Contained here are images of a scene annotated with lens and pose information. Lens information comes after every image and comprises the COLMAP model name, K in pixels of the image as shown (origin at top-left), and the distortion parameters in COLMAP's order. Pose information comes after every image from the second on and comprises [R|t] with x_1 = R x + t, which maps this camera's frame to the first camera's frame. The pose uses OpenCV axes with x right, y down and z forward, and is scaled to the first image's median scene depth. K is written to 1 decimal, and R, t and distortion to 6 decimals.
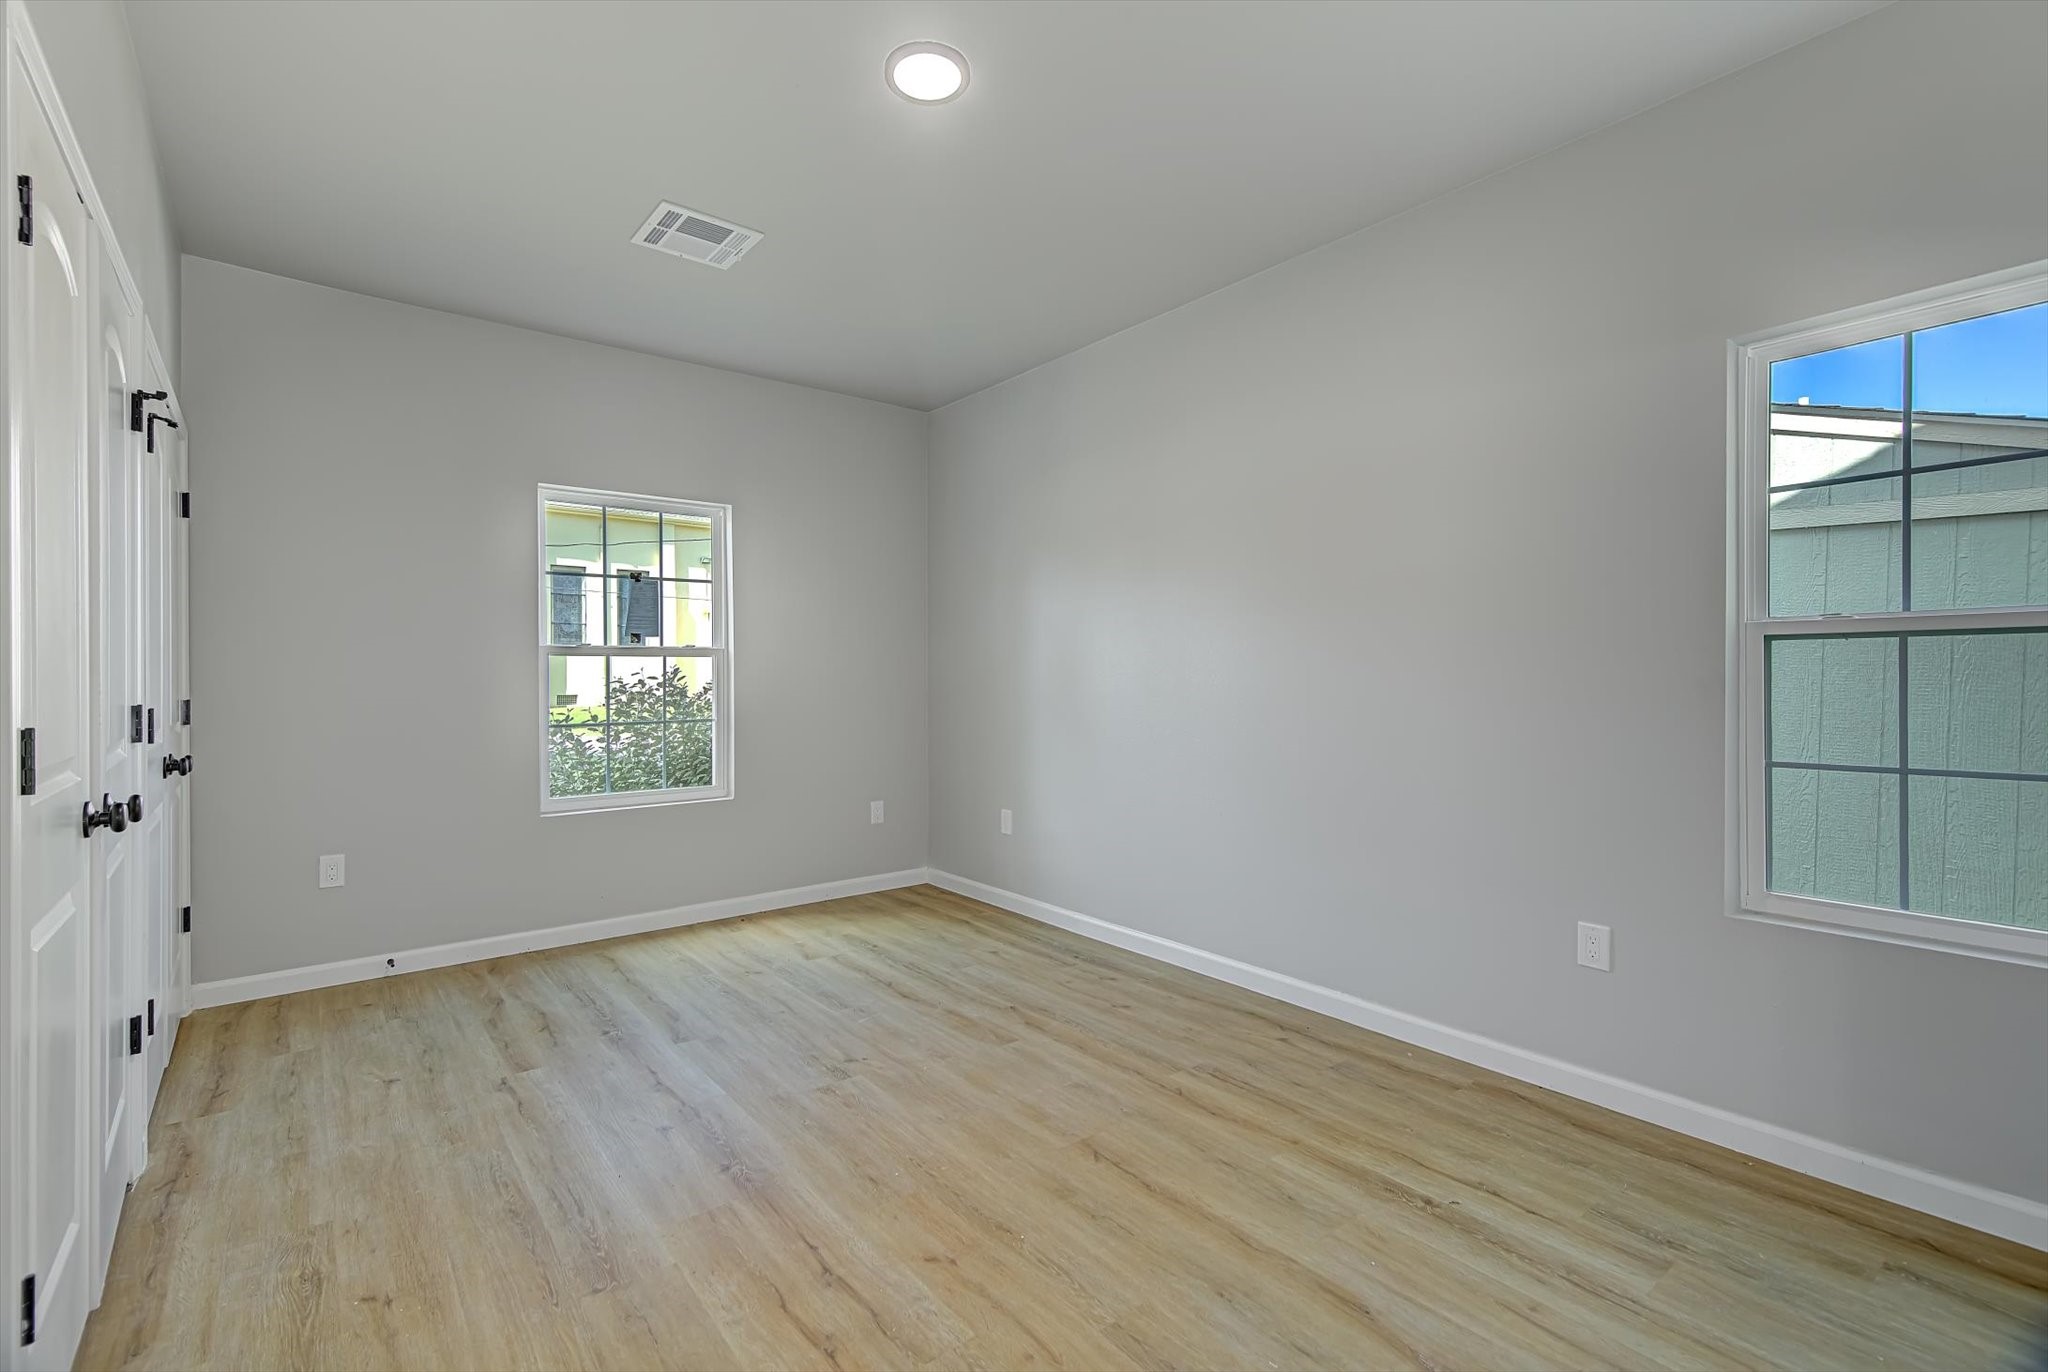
lens RADIAL K [[903.7, 0, 1018.3], [0, 903.7, 676.1], [0, 0, 1]] dist [0.002686, -0.000320]
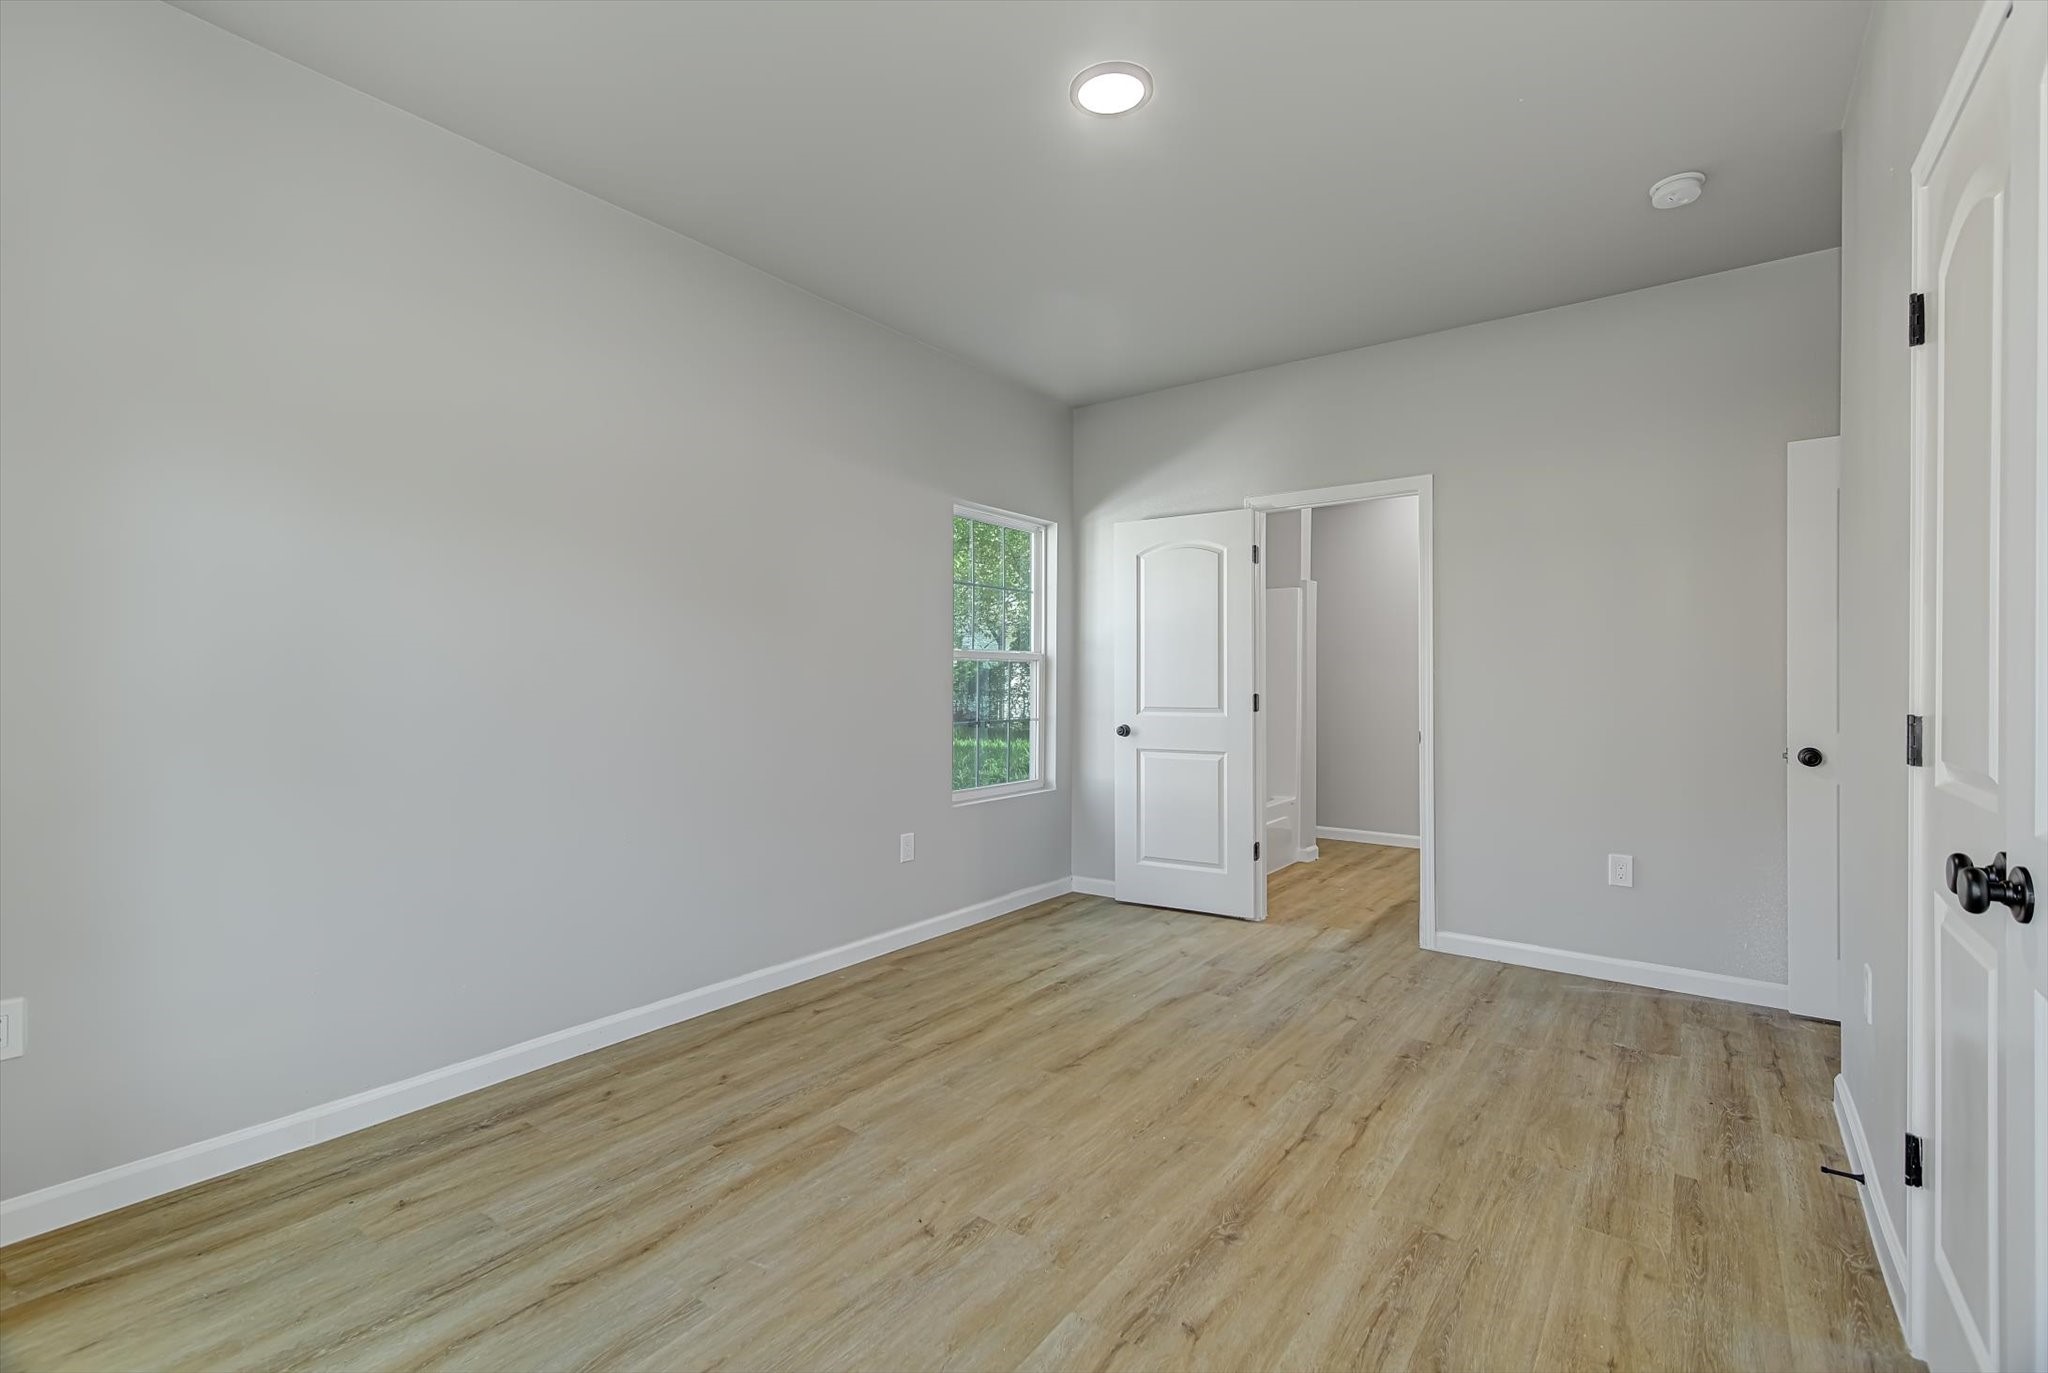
lens RADIAL K [[903.7, 0, 1018.3], [0, 903.7, 676.6], [0, 0, 1]] dist [0.002686, -0.000320]
pose [[-0.252002, 0.003298, 0.967721, -0.861733], [-0.002192, 0.999990, -0.003979, 0.002678], [-0.967724, -0.003124, -0.251992, 1.091540]]
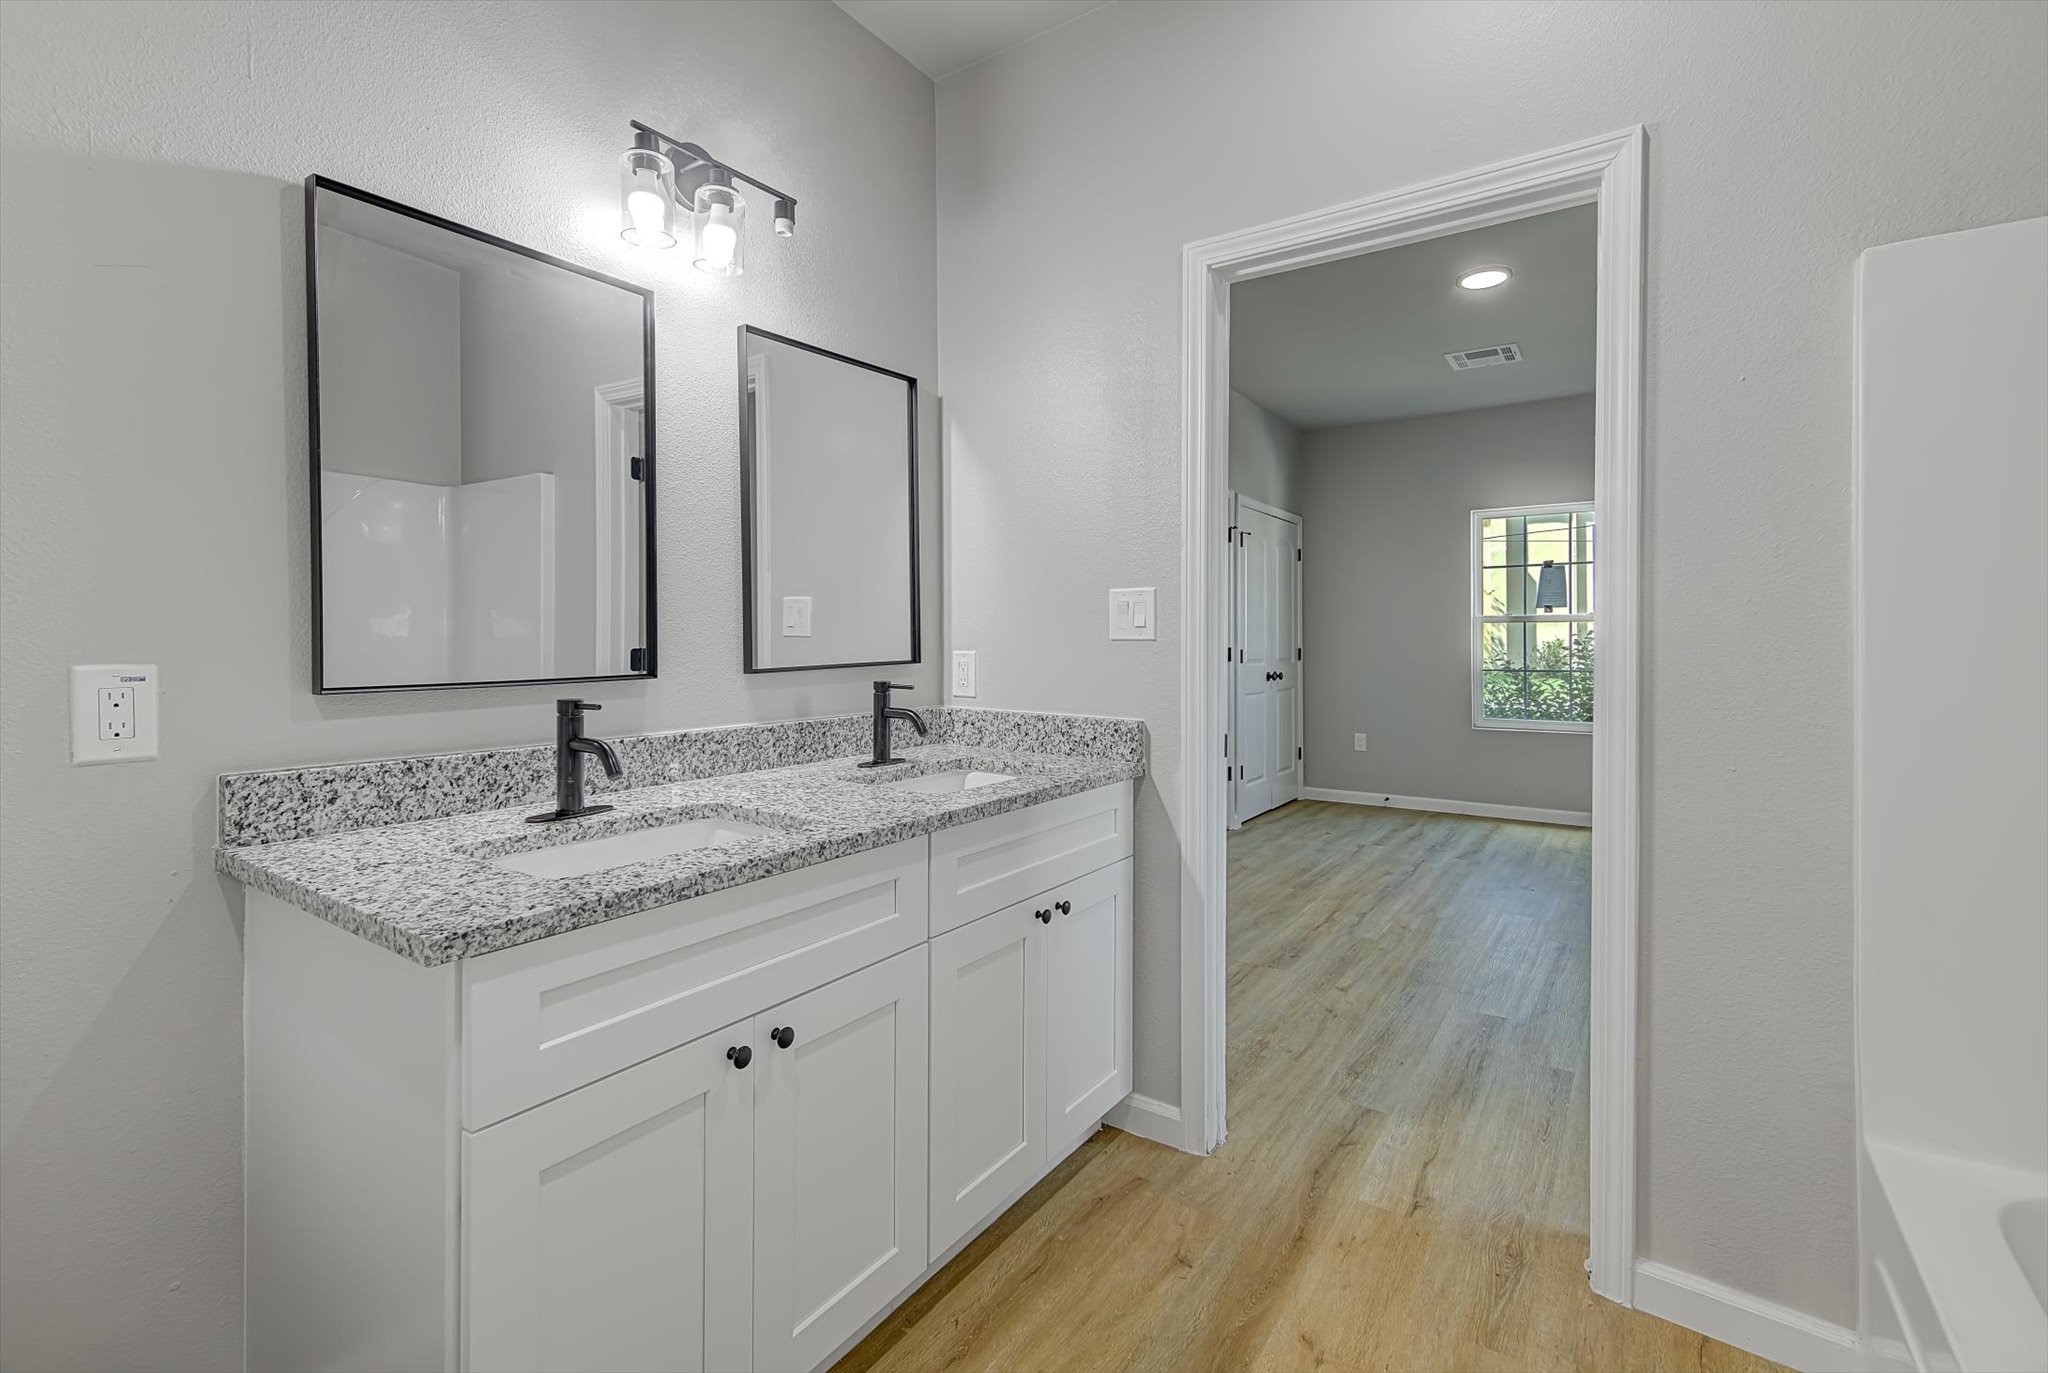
lens RADIAL K [[924.6, 0, 1021.8], [0, 924.6, 634.0], [0, 0, 1]] dist [0.014161, -0.000094]
pose [[0.295176, -0.003222, -0.955438, 1.049389], [0.000459, 0.999995, -0.003230, 0.000638], [0.955443, 0.000515, 0.295176, -0.270305]]
